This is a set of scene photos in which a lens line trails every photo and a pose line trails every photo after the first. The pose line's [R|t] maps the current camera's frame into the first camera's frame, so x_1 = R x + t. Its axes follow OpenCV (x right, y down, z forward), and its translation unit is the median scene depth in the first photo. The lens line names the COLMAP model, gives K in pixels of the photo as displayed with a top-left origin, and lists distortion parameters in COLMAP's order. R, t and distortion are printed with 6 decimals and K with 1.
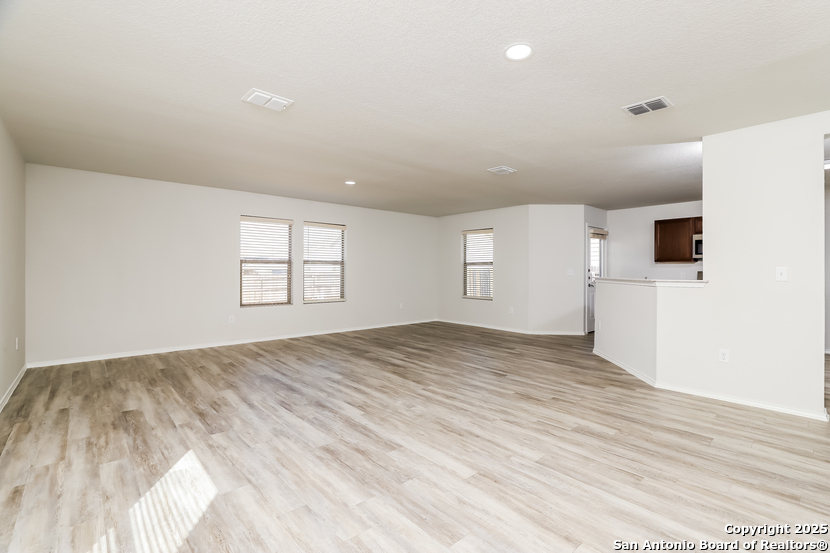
lens RADIAL K [[385.6, 0, 435.8], [0, 385.6, 270.4], [0, 0, 1]] dist [-0.022670, 0.001658]
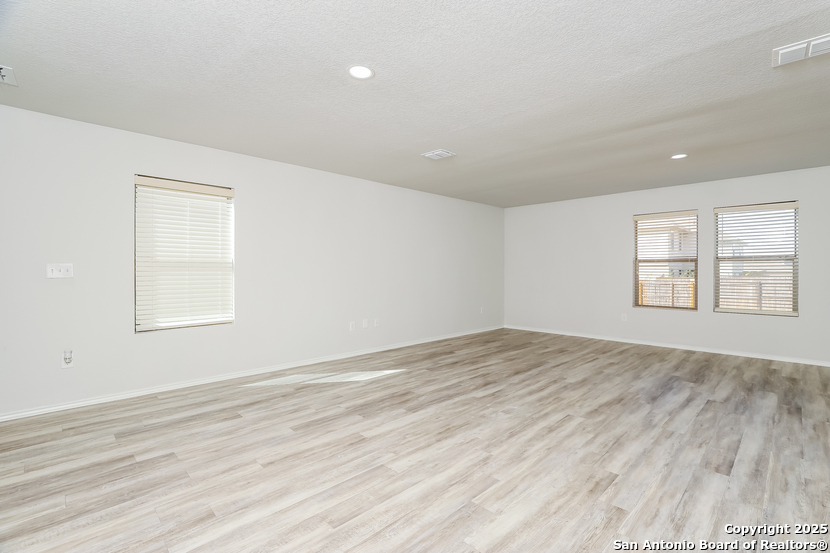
lens RADIAL K [[385.6, 0, 418.2], [0, 385.6, 270.7], [0, 0, 1]] dist [-0.022670, 0.001658]
pose [[0.024352, 0.000365, -0.999703, 0.912101], [0.002901, 0.999996, 0.000436, 0.000308], [0.999699, -0.002910, 0.024351, 0.780175]]
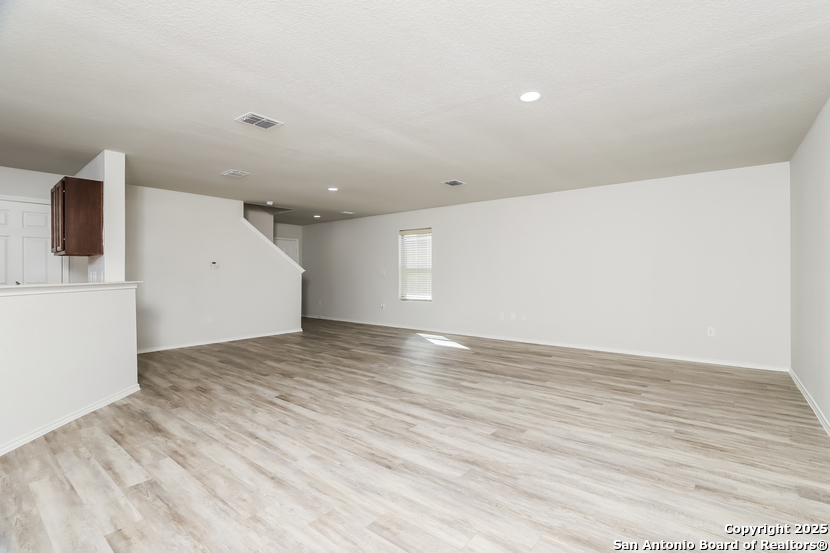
lens RADIAL K [[385.6, 0, 416.3], [0, 385.6, 276.8], [0, 0, 1]] dist [-0.022670, 0.001658]
pose [[-0.992437, 0.006140, -0.122603, -0.024112], [0.005470, 0.999968, 0.005805, 0.010140], [0.122635, 0.005090, -0.992439, 2.518703]]
